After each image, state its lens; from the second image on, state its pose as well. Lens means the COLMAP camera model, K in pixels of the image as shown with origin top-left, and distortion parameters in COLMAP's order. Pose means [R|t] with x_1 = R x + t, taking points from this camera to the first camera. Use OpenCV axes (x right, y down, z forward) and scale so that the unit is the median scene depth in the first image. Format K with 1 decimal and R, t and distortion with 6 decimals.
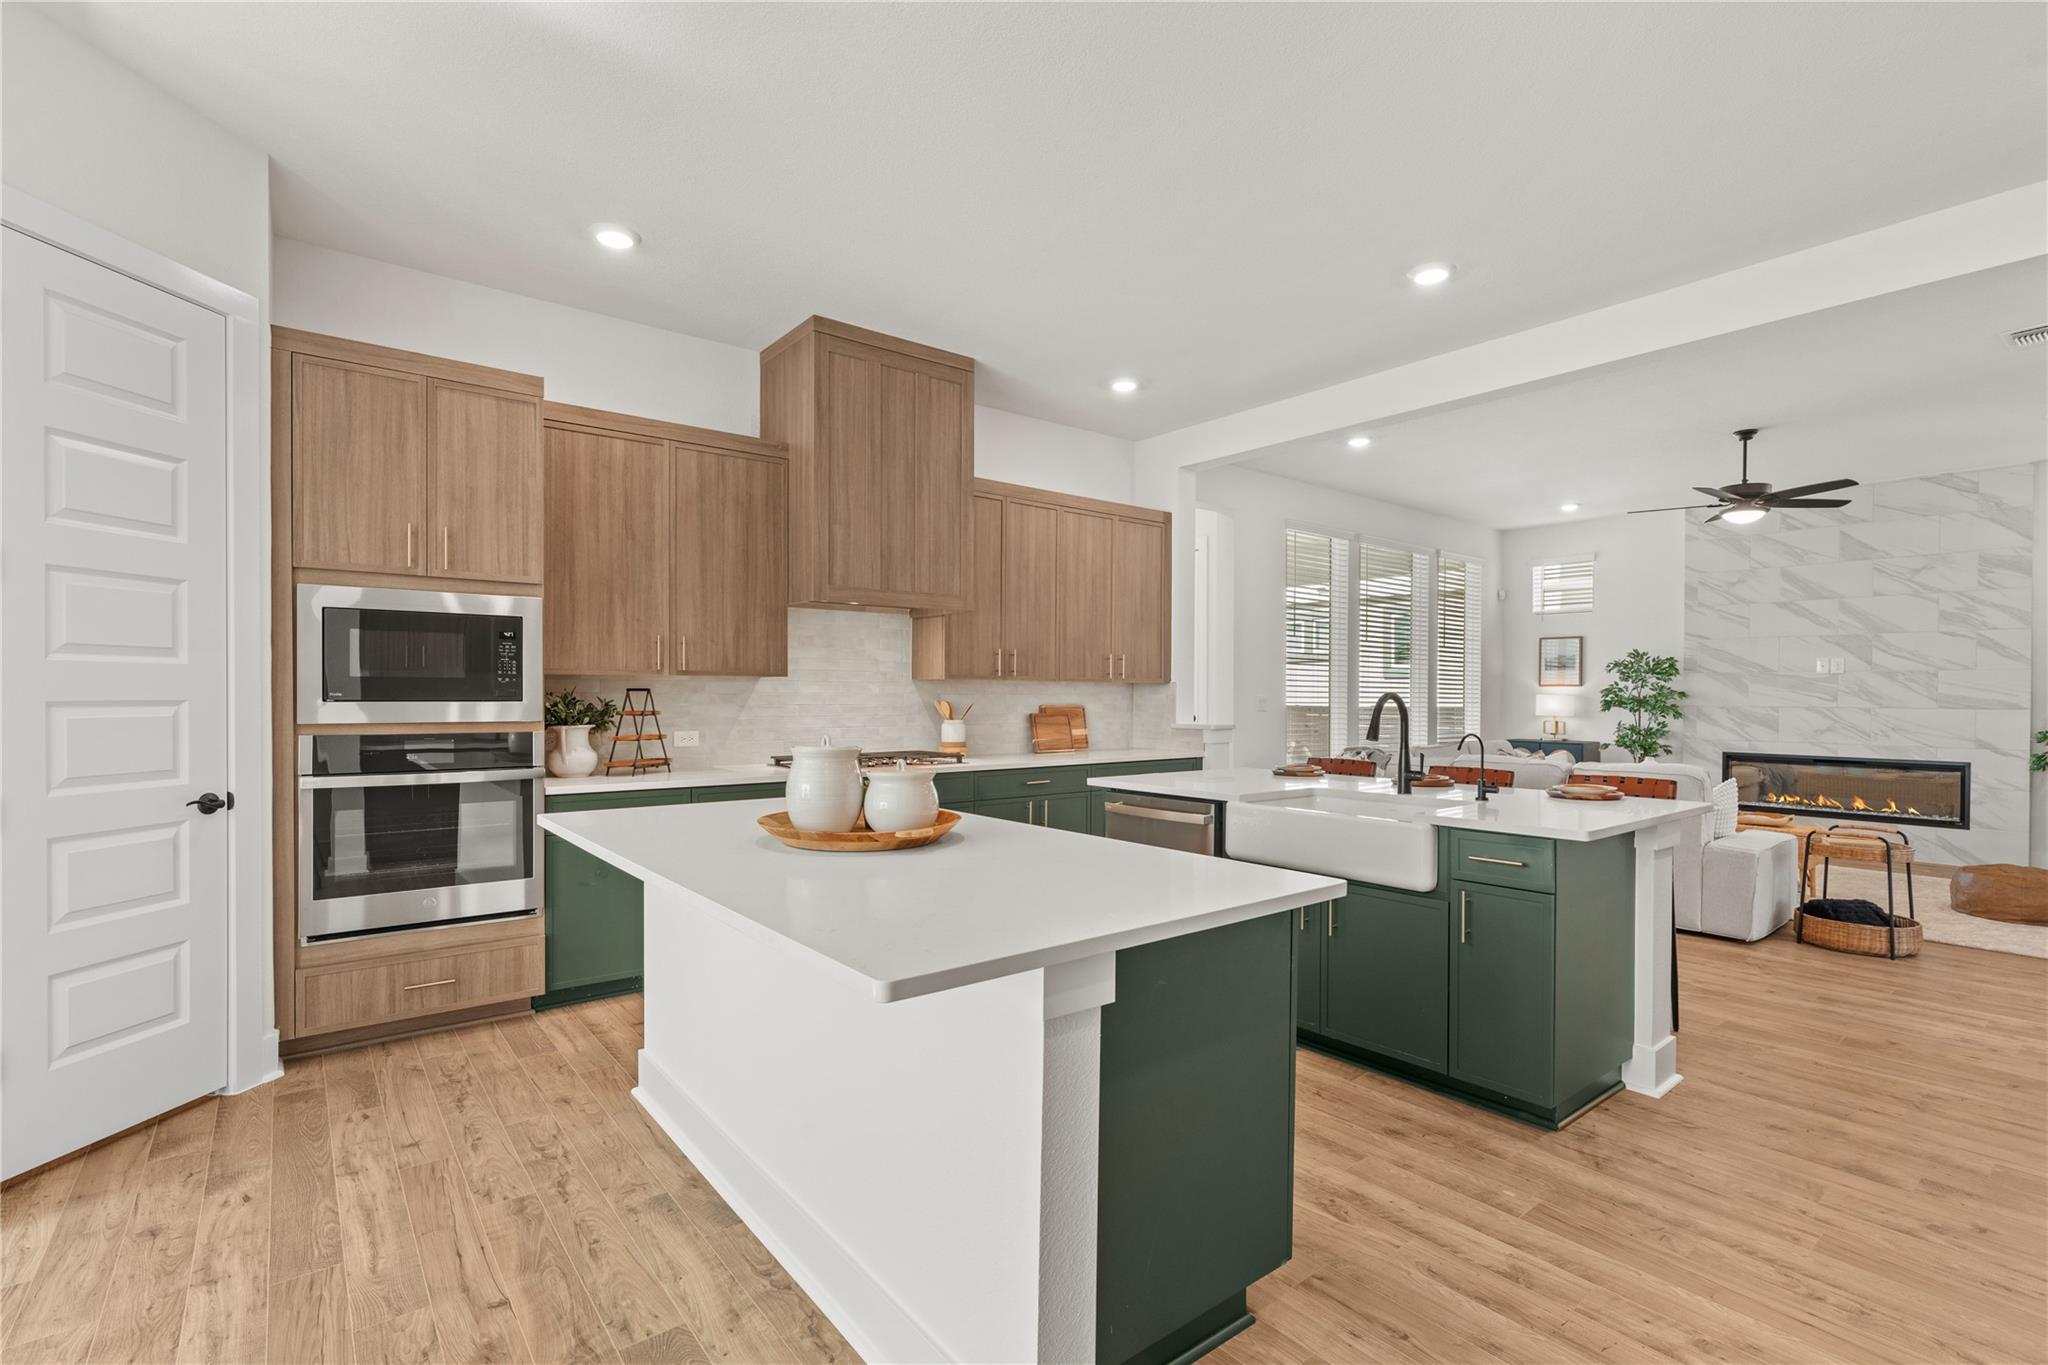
lens RADIAL K [[924.5, 0, 1024.3], [0, 924.5, 705.2], [0, 0, 1]] dist [-0.004354, 0.002792]
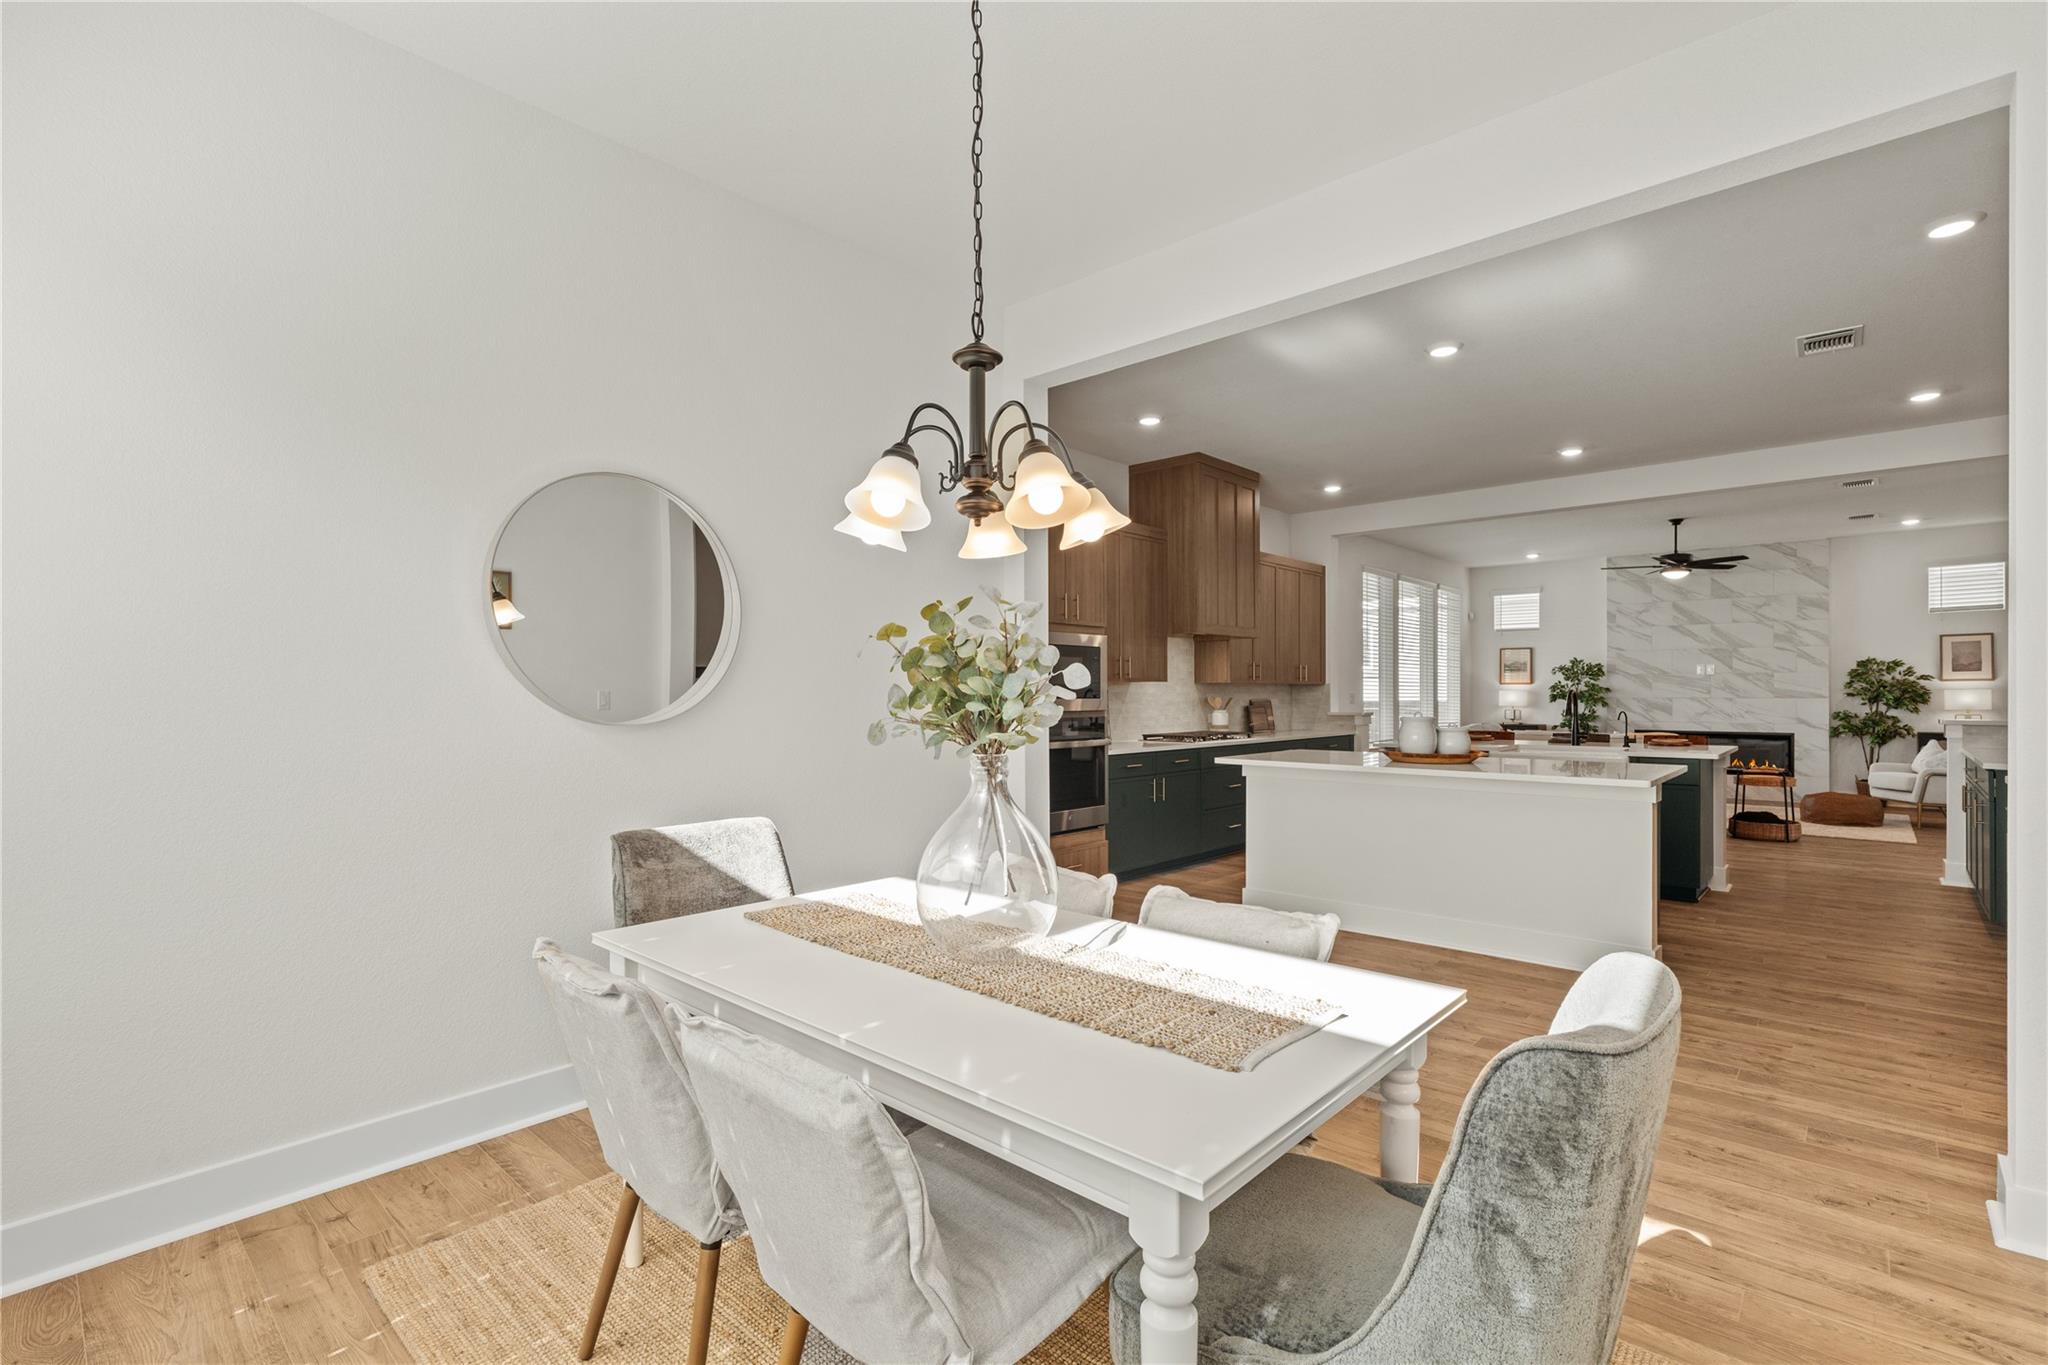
lens RADIAL K [[924.5, 0, 1033.4], [0, 924.5, 691.1], [0, 0, 1]] dist [-0.004354, 0.002792]
pose [[0.987351, -0.006879, 0.158401, -0.453363], [0.009306, 0.999850, -0.014584, 0.002873], [-0.158277, 0.015873, 0.987267, -0.301607]]
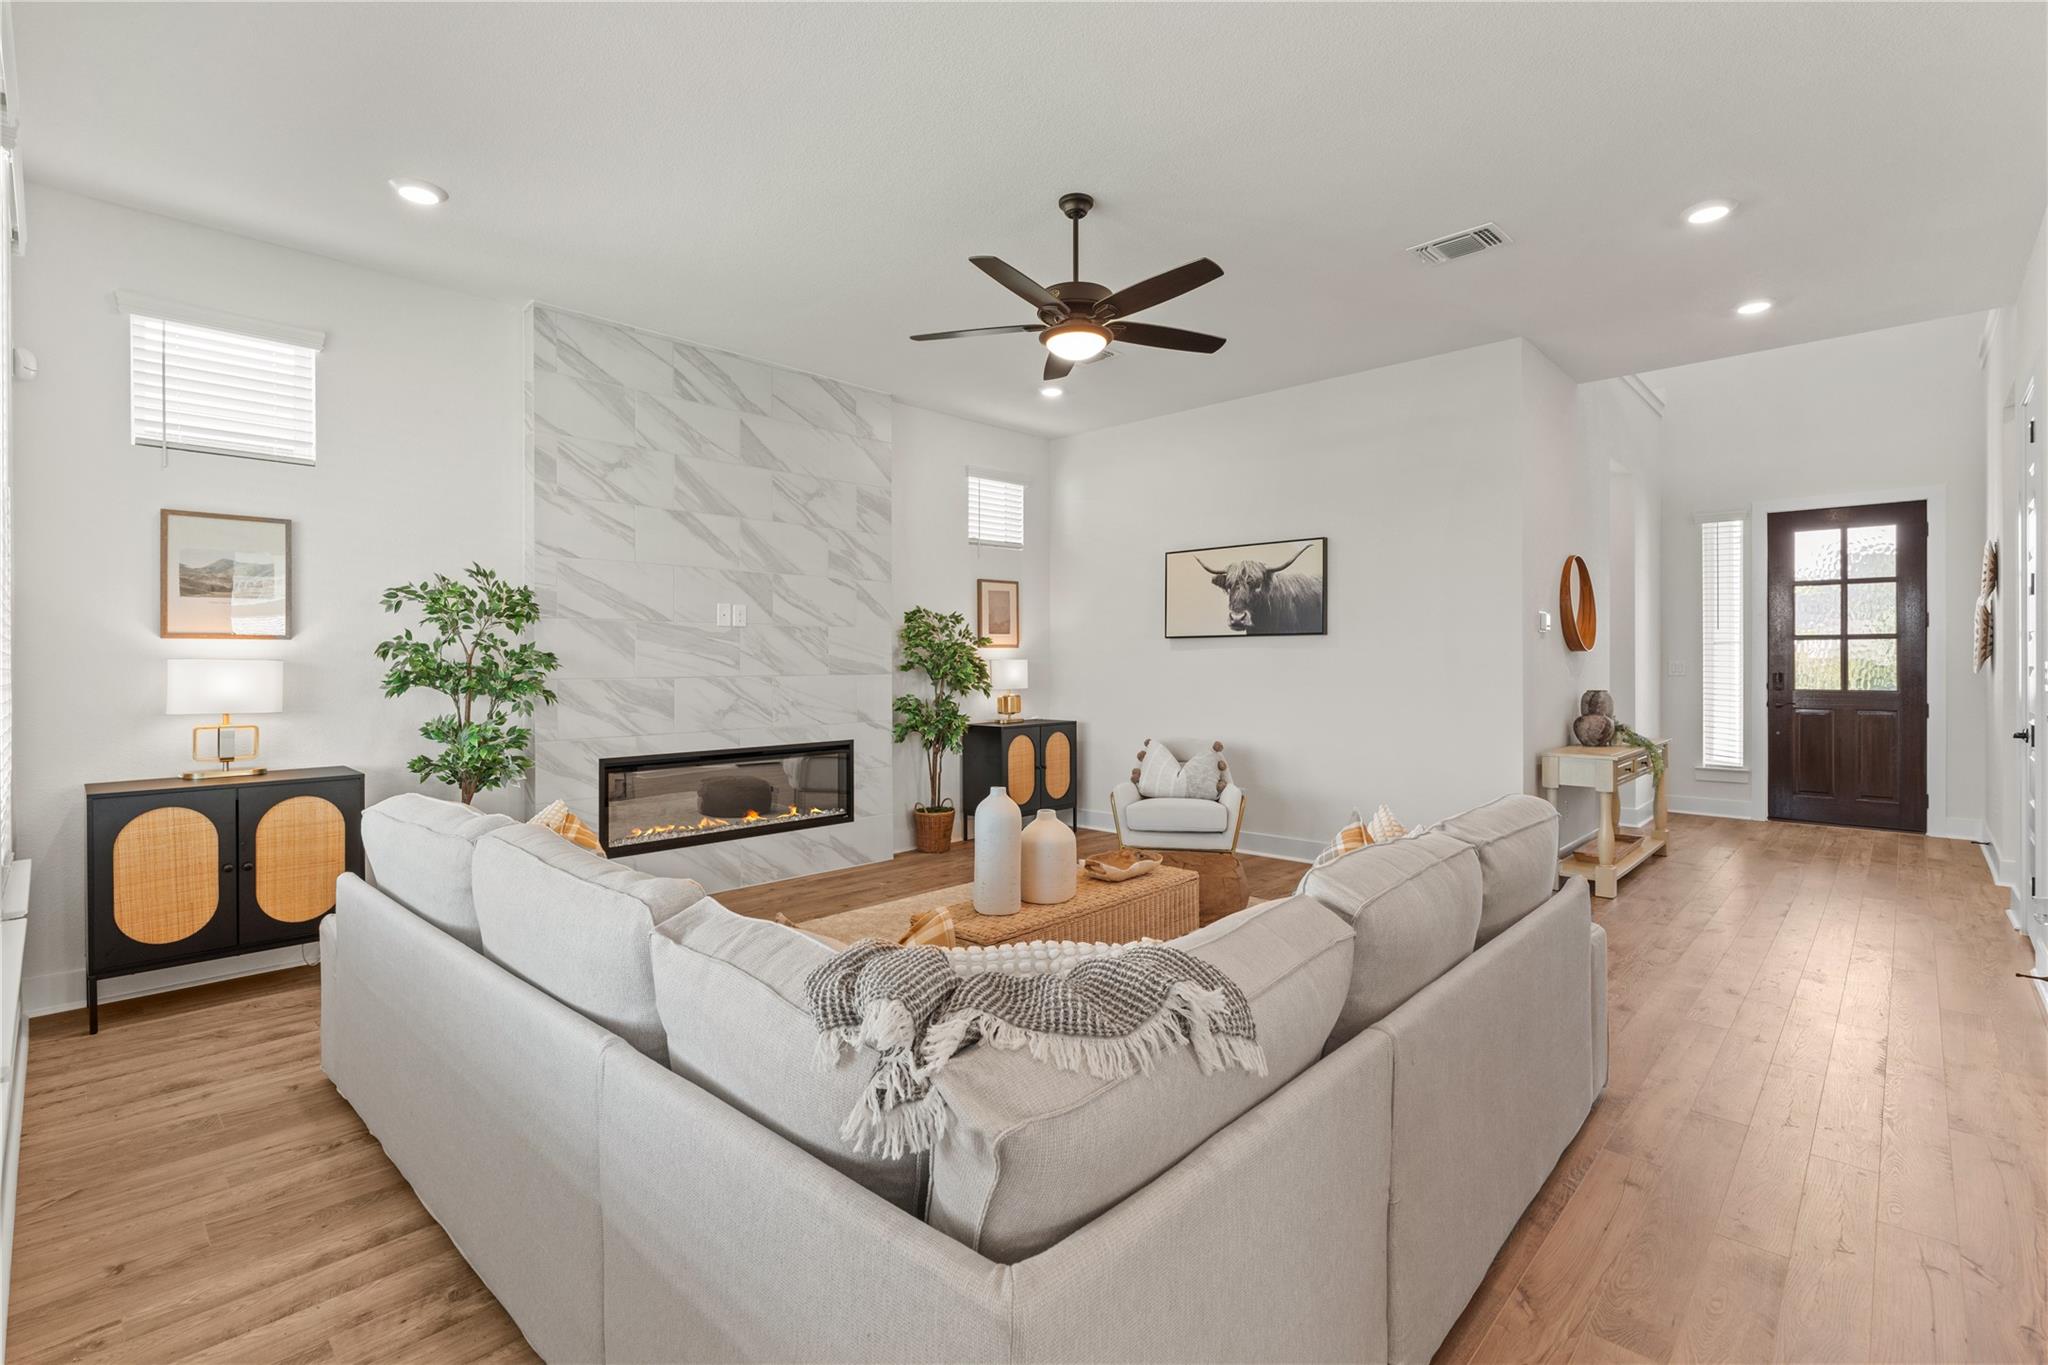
lens RADIAL K [[924.5, 0, 1035.9], [0, 924.5, 673.0], [0, 0, 1]] dist [-0.004354, 0.002792]
pose [[-0.145134, -0.016396, 0.989276, 0.189391], [0.014003, 0.999728, 0.018624, -0.011072], [-0.989313, 0.016556, -0.144865, 0.982315]]
